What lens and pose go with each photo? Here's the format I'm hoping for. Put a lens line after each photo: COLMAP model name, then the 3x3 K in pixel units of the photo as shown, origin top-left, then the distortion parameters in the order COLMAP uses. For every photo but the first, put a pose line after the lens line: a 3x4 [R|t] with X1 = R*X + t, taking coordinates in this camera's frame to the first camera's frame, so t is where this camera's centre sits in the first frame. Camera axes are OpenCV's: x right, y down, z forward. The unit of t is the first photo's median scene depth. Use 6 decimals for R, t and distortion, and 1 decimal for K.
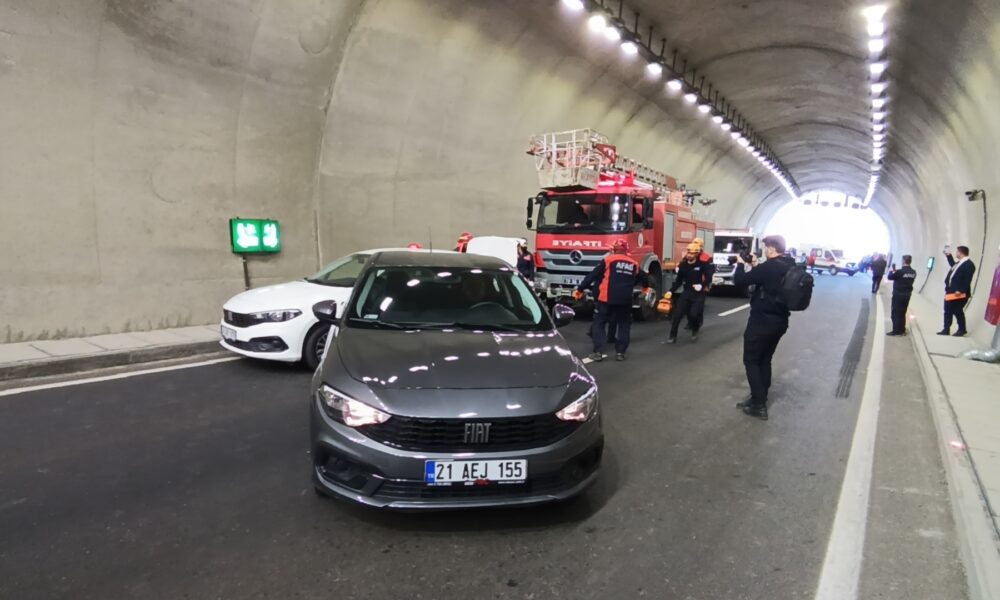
lens RADIAL K [[616.2, 0, 510.1], [0, 616.2, 300.7], [0, 0, 1]] dist [-0.000801, -0.009261]
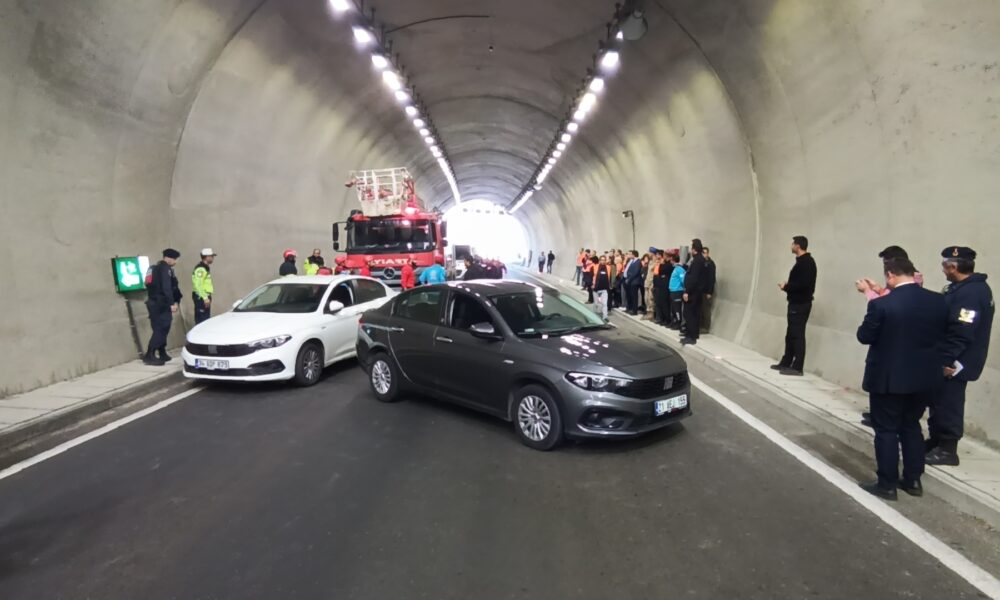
lens RADIAL K [[616.2, 0, 518.3], [0, 616.2, 300.3], [0, 0, 1]] dist [-0.000801, -0.009261]
pose [[0.838444, -0.089361, 0.537611, -0.390870], [0.093325, 0.995437, 0.019913, -0.022447], [-0.536937, 0.033476, 0.842958, -0.154510]]
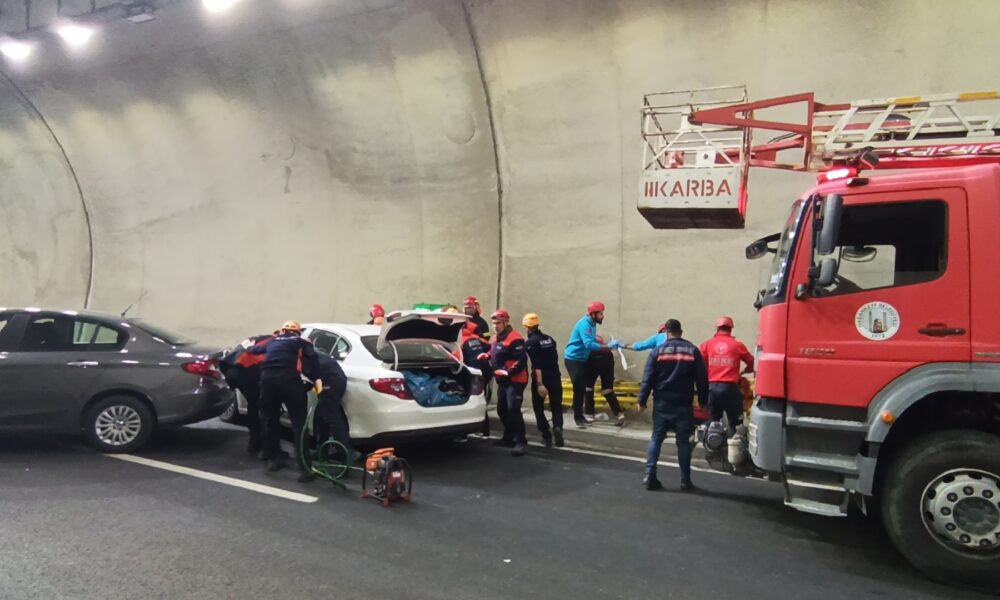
lens RADIAL K [[616.2, 0, 507.5], [0, 616.2, 293.2], [0, 0, 1]] dist [-0.000801, -0.009261]
pose [[0.115262, -0.073442, -0.990617, 0.637862], [-0.140767, 0.985991, -0.089477, -0.065534], [0.983310, 0.149759, 0.103309, 0.921287]]
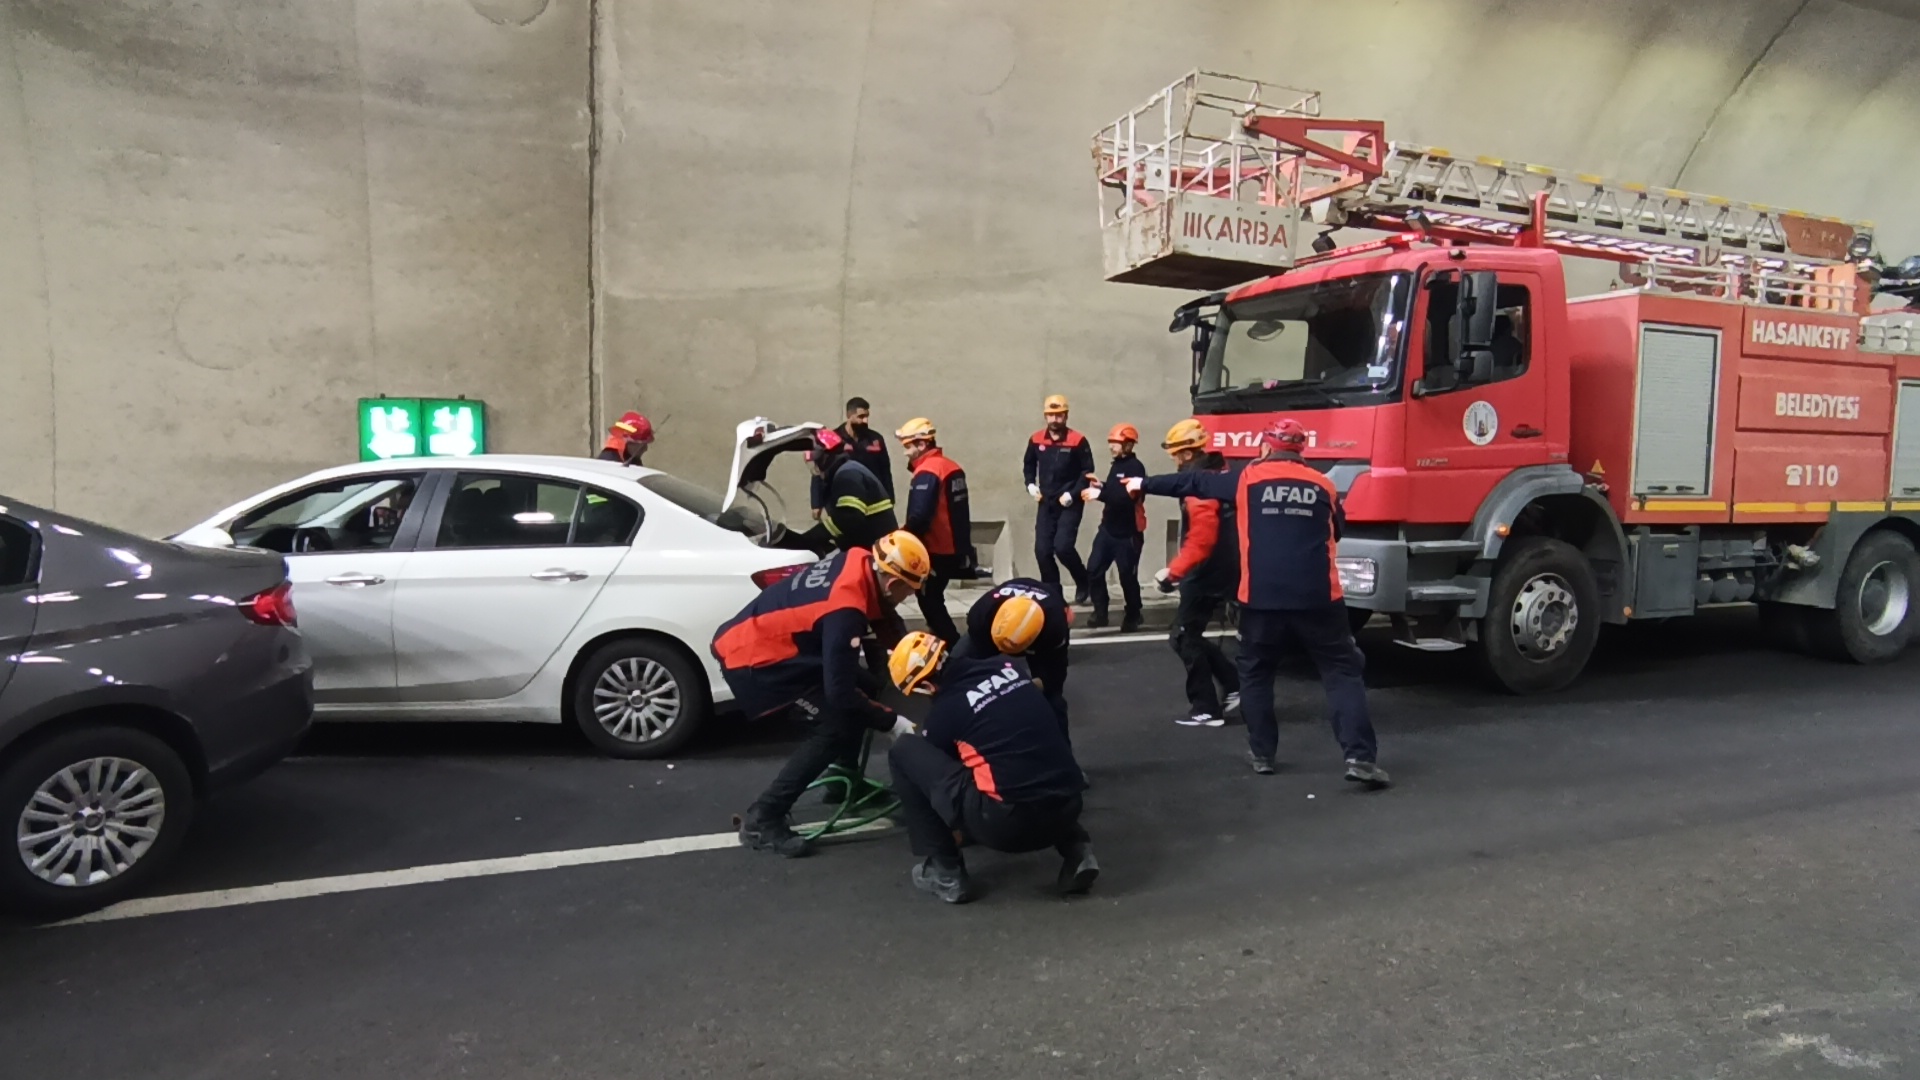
lens RADIAL K [[1089.5, 0, 974.6], [0, 1089.5, 548.3], [0, 0, 1]] dist [-0.005921, -0.001522]
pose [[0.803859, 0.037663, -0.593627, 0.398970], [-0.044935, 0.998987, 0.002532, -0.034384], [0.593120, 0.024640, 0.804737, 0.524825]]
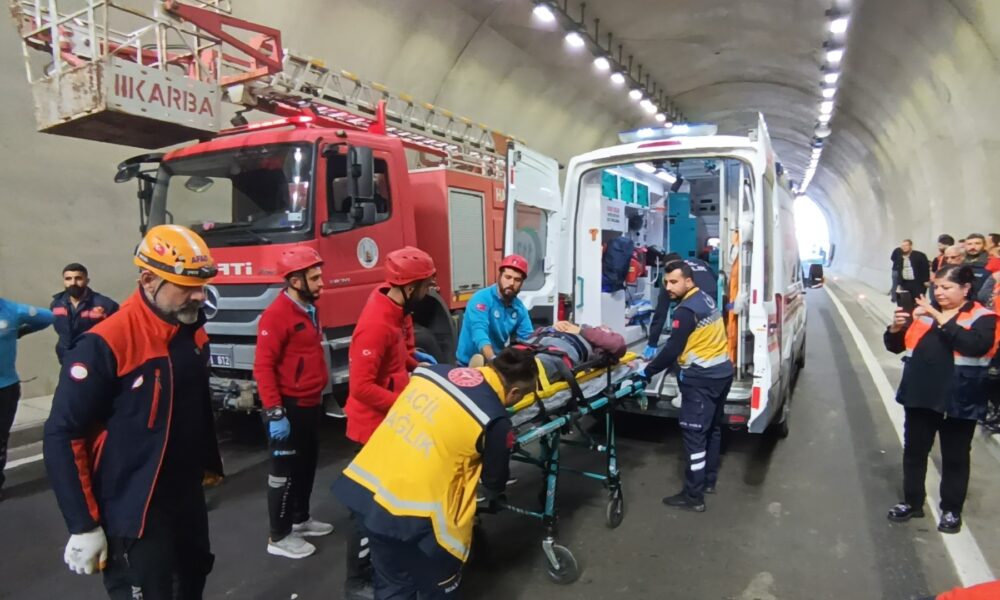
lens RADIAL K [[616.2, 0, 499.6], [0, 616.2, 303.0], [0, 0, 1]] dist [-0.000801, -0.009261]
pose [[0.995731, -0.059754, 0.070351, 0.328972], [0.060433, 0.998144, -0.007561, -0.065512], [-0.069769, 0.011781, 0.997494, 0.681928]]
